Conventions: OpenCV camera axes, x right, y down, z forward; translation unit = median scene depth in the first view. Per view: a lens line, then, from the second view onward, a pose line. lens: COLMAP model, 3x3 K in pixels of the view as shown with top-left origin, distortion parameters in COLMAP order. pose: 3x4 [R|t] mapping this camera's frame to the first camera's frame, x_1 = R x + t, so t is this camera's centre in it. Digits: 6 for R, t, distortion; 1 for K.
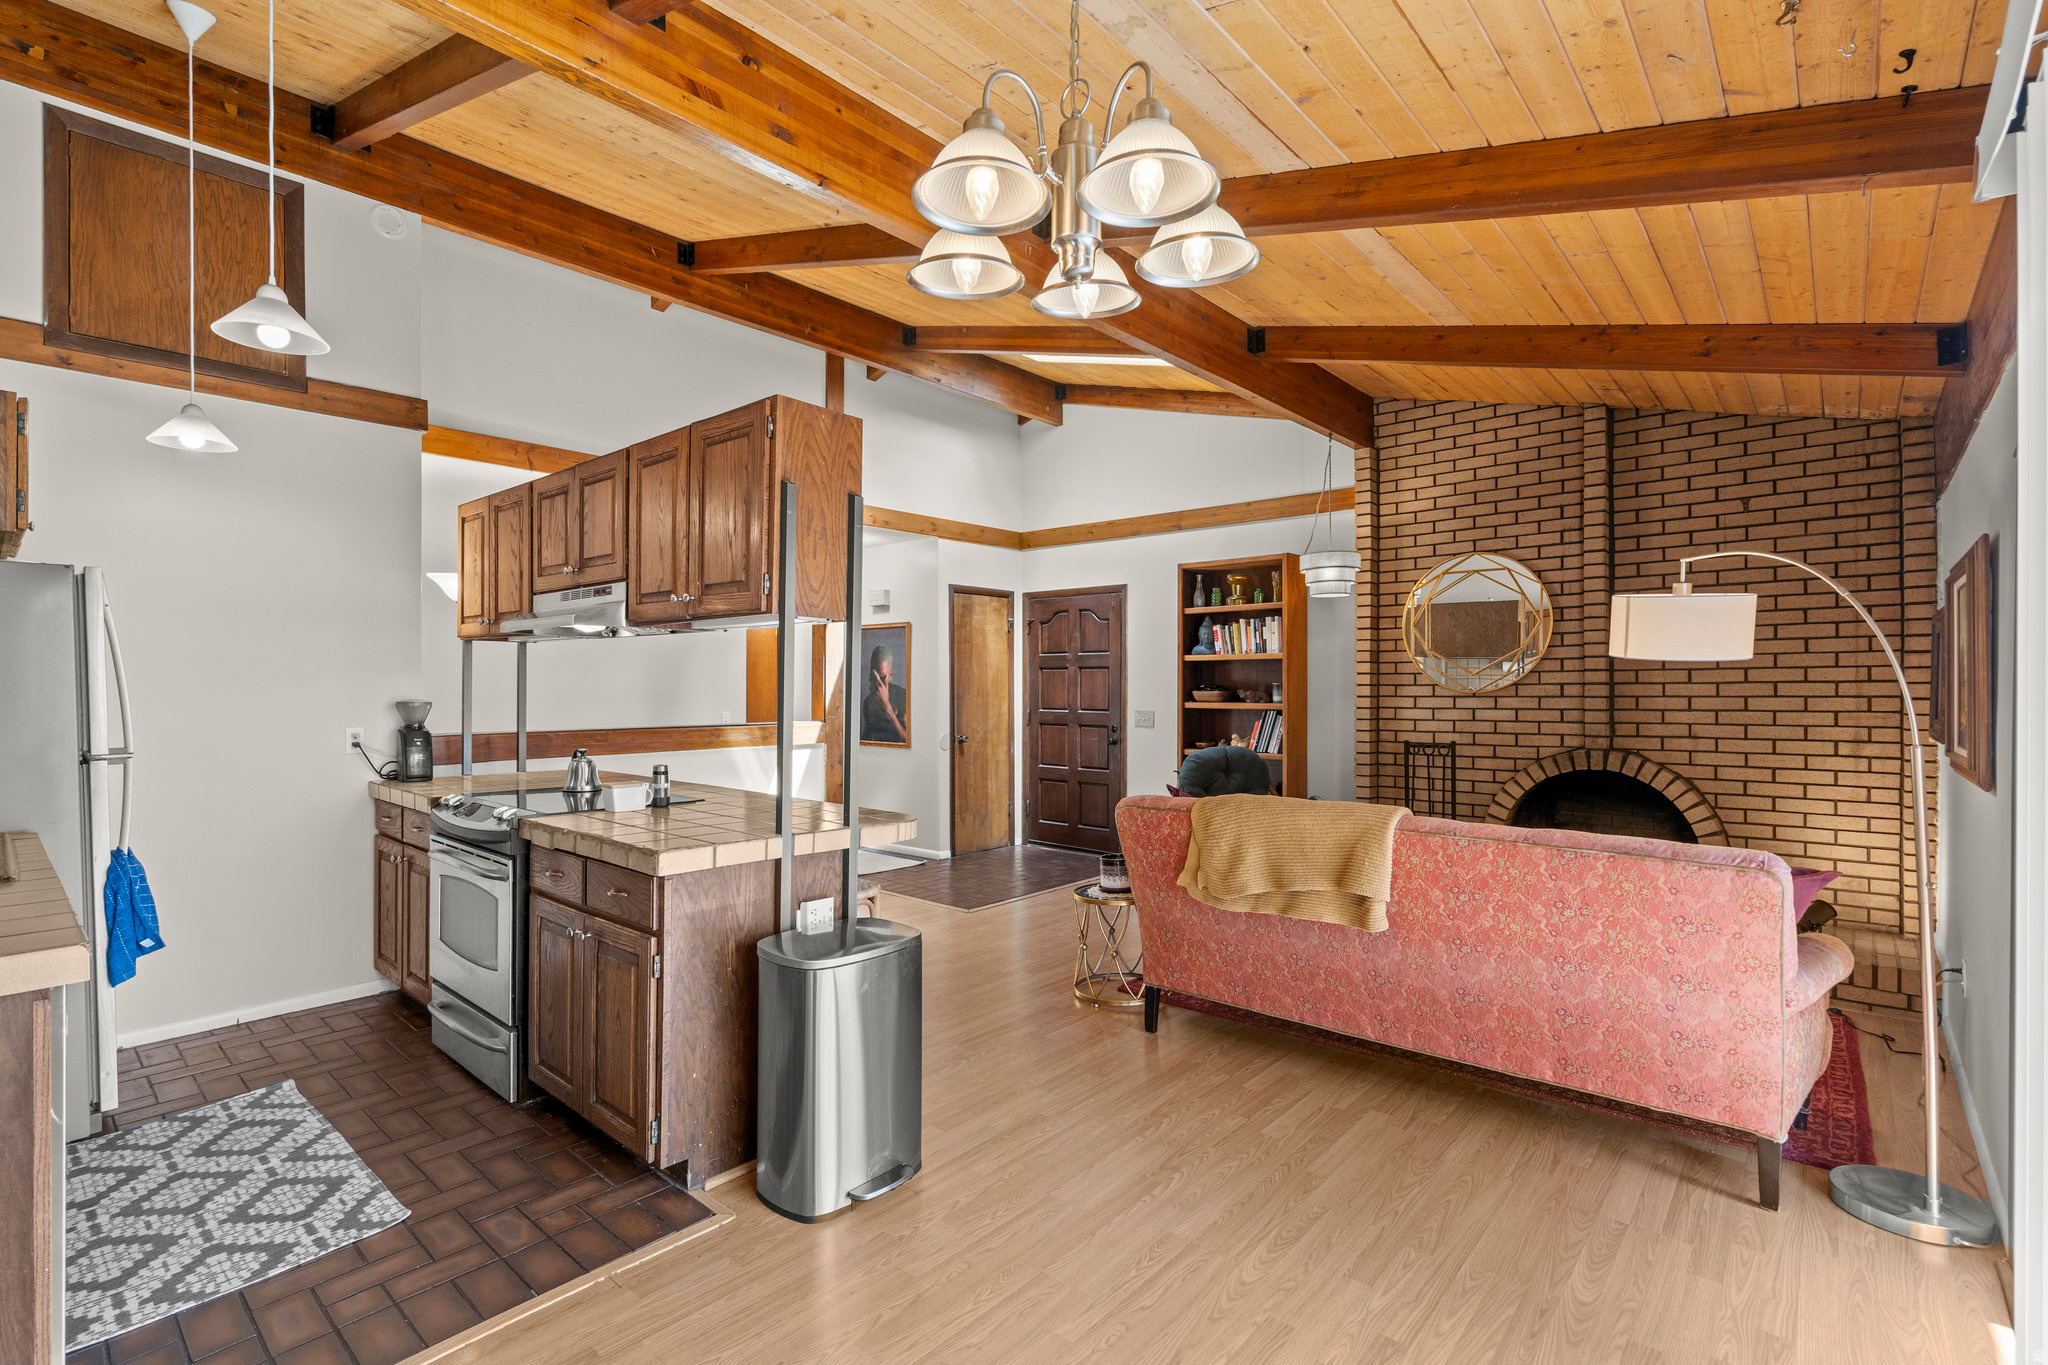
lens RADIAL K [[940.1, 0, 1020.3], [0, 940.1, 687.2], [0, 0, 1]] dist [-0.003566, 0.002807]
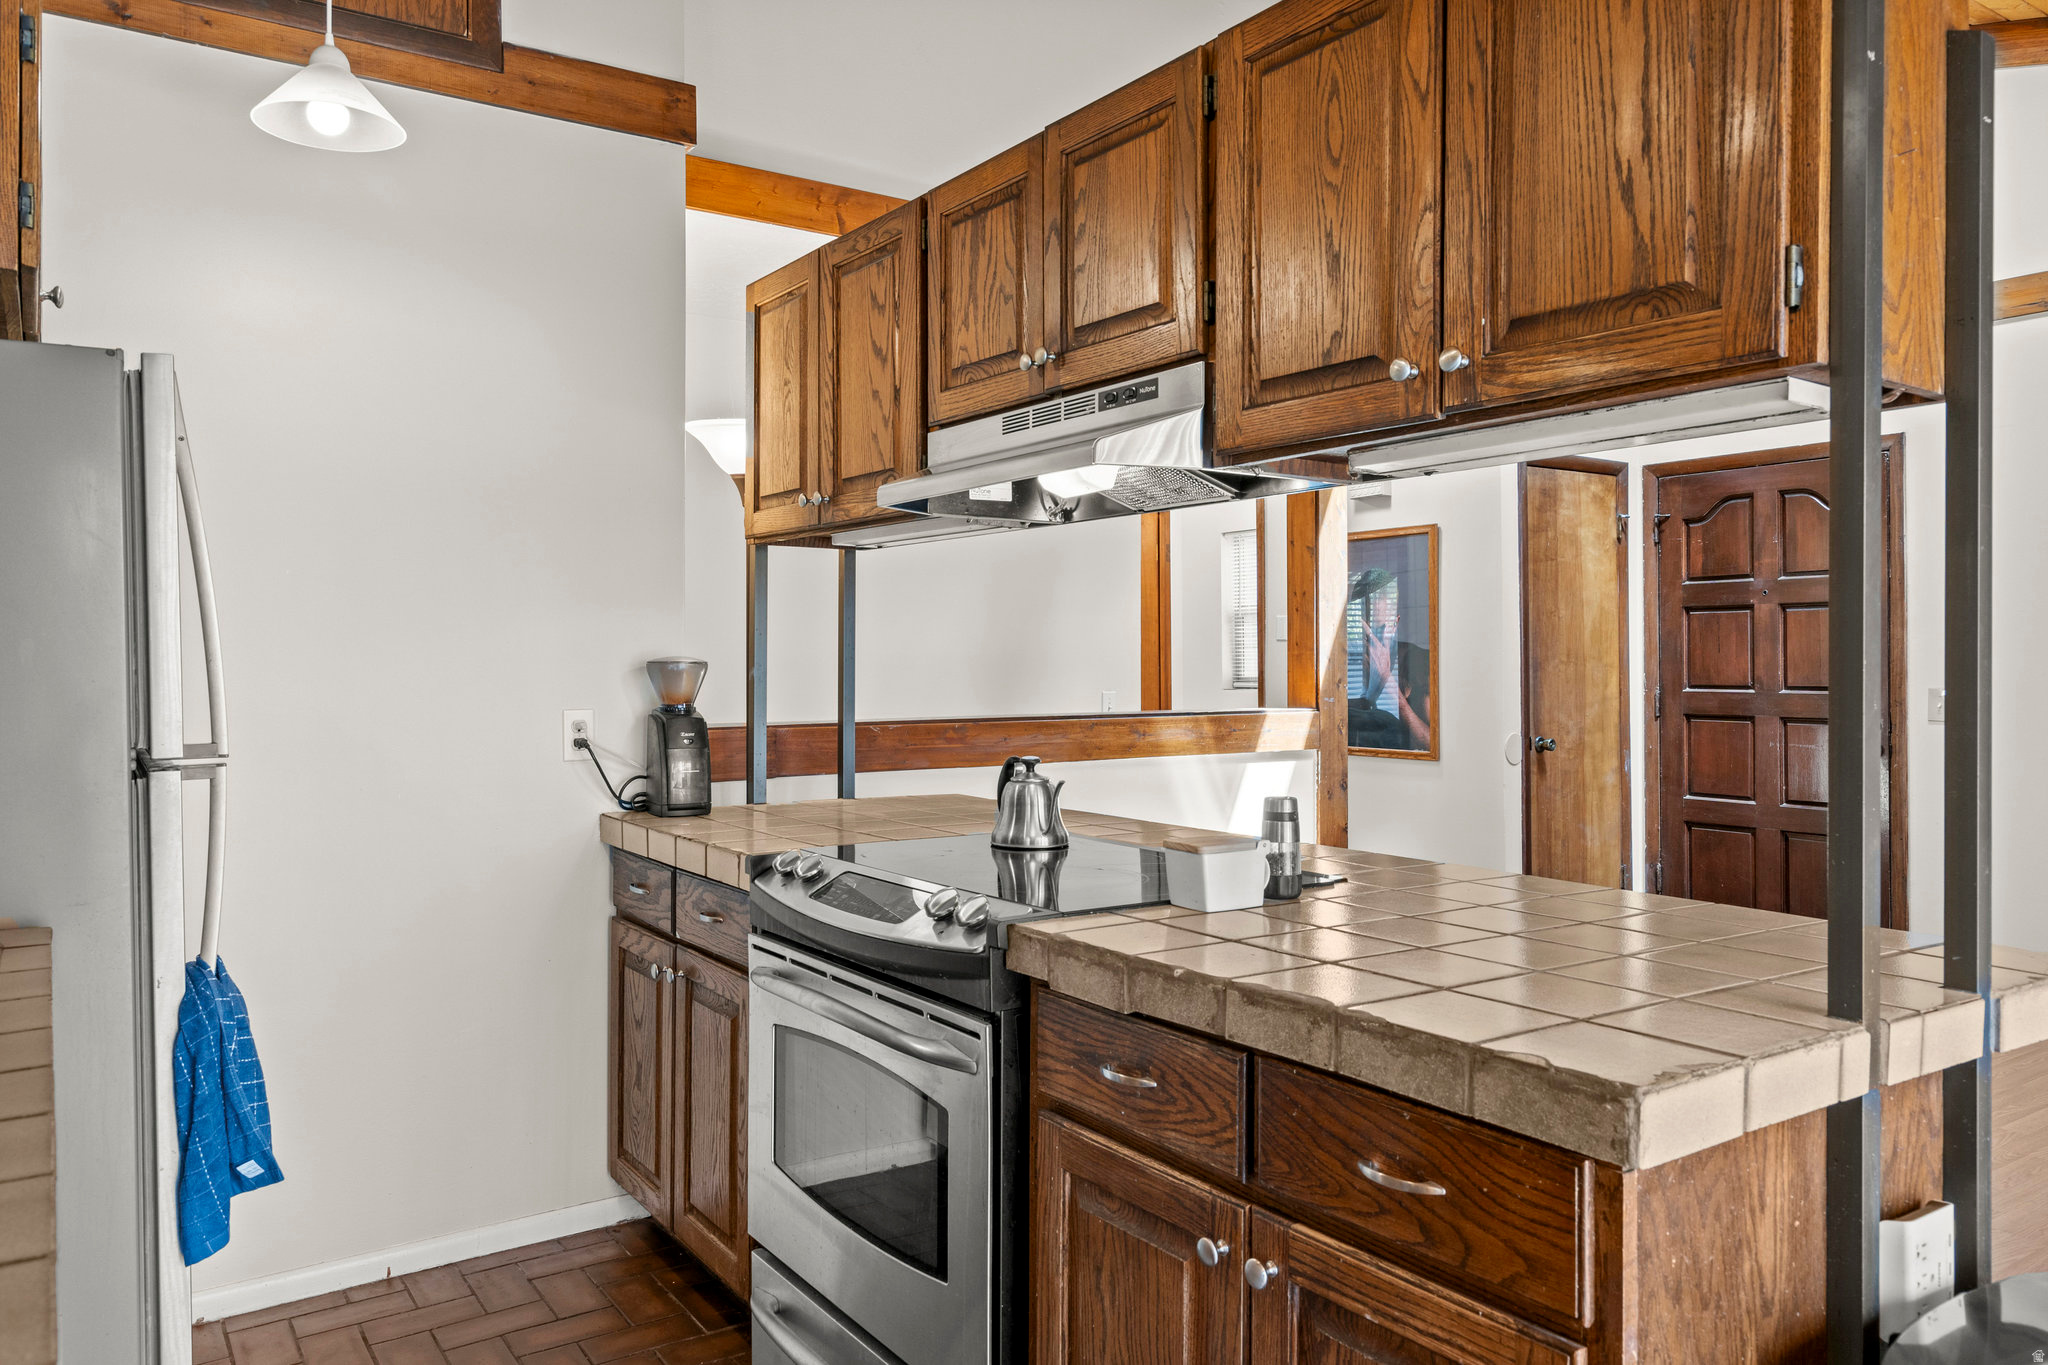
lens RADIAL K [[1428.6, 0, 1021.2], [0, 1428.6, 644.8], [0, 0, 1]] dist [0.004917, 0.003224]
pose [[0.970166, -0.007672, -0.242319, -0.273369], [0.004127, 0.999877, -0.015134, 0.019437], [0.242406, 0.013683, 0.970078, 0.284598]]
